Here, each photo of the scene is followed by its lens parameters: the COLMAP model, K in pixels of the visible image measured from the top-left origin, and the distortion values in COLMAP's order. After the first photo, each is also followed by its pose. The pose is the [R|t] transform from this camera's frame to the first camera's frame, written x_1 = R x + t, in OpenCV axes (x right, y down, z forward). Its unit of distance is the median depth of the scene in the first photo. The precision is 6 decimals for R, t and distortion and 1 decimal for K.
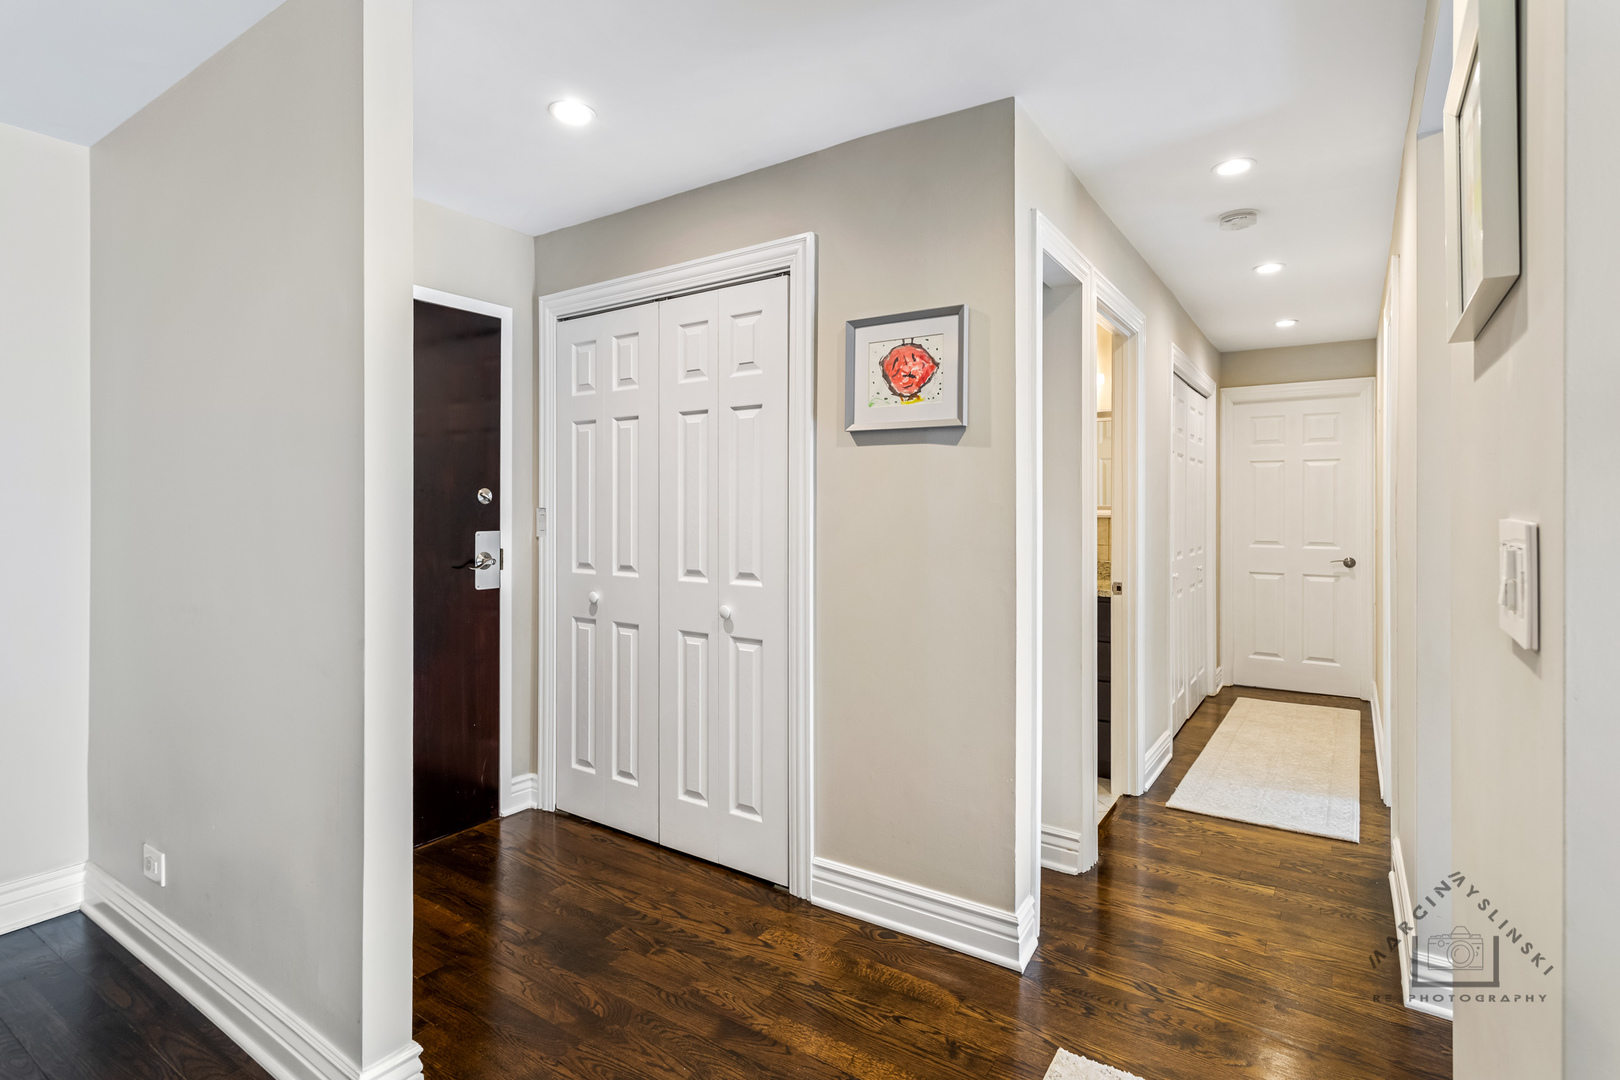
lens RADIAL K [[782.6, 0, 804.5], [0, 782.6, 530.5], [0, 0, 1]] dist [0.017519, 0.000298]
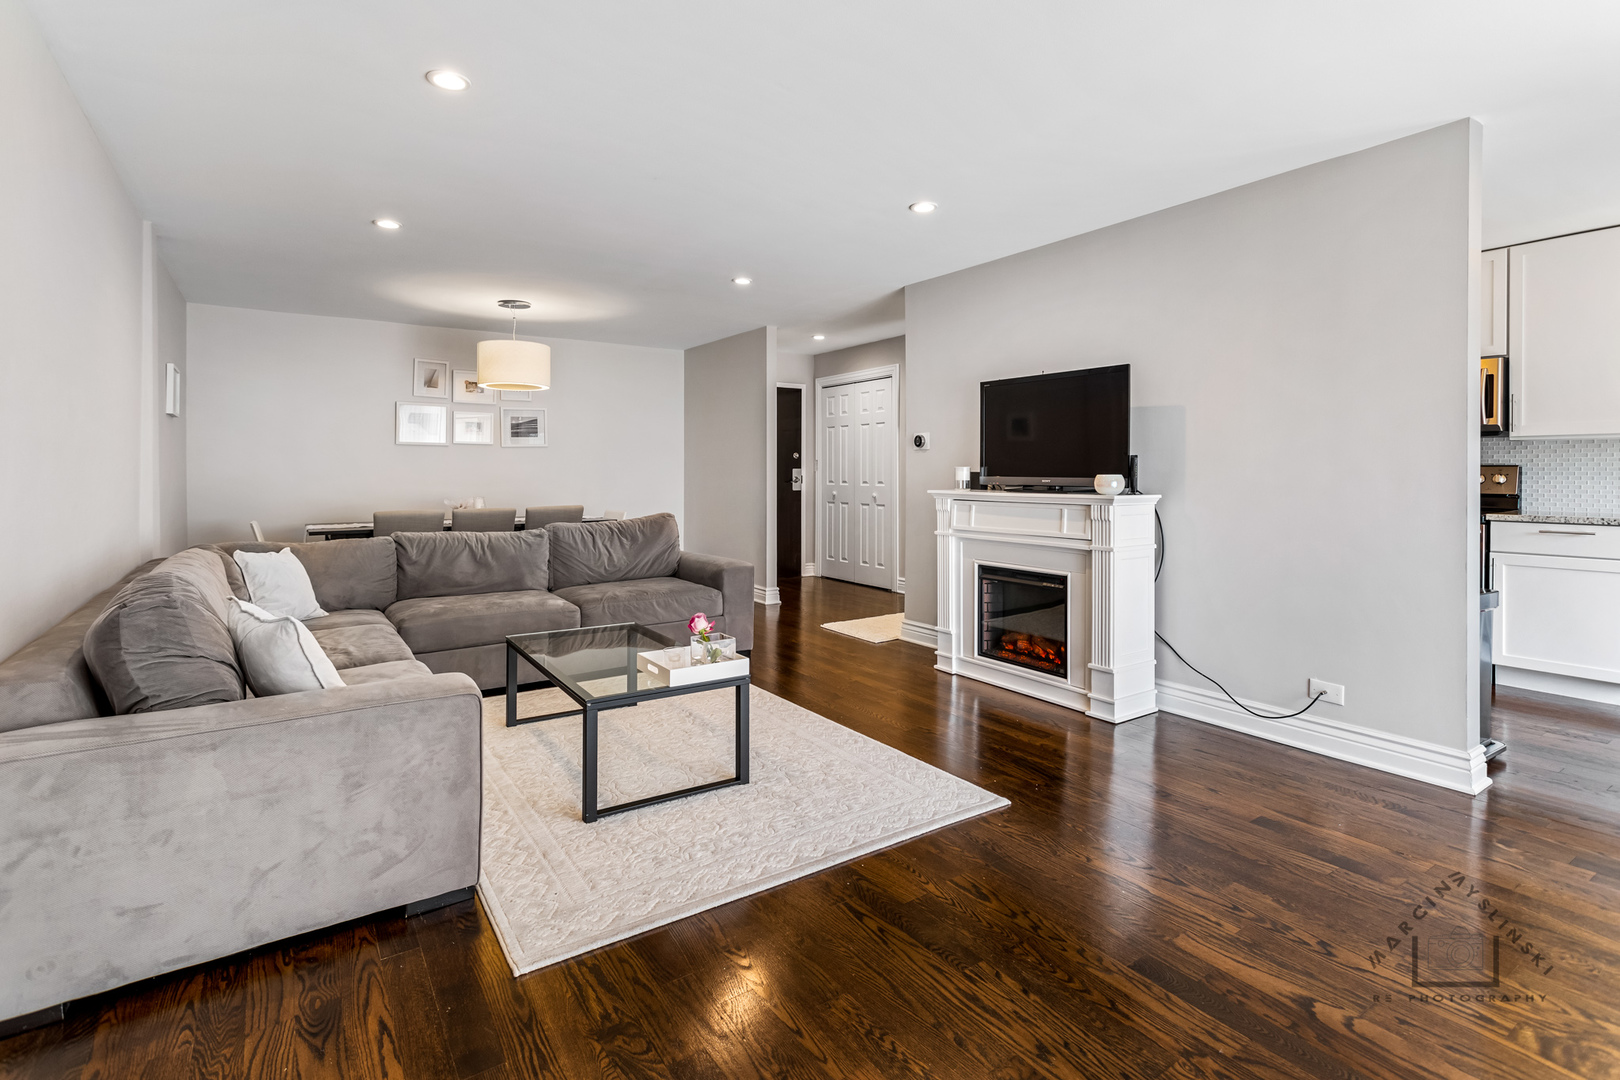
lens RADIAL K [[782.6, 0, 814.2], [0, 782.6, 477.3], [0, 0, 1]] dist [0.017519, 0.000298]
pose [[0.925698, -0.004480, -0.378238, 0.657946], [0.002520, 0.999981, -0.005677, 0.044711], [0.378256, 0.004302, 0.925691, -1.445231]]
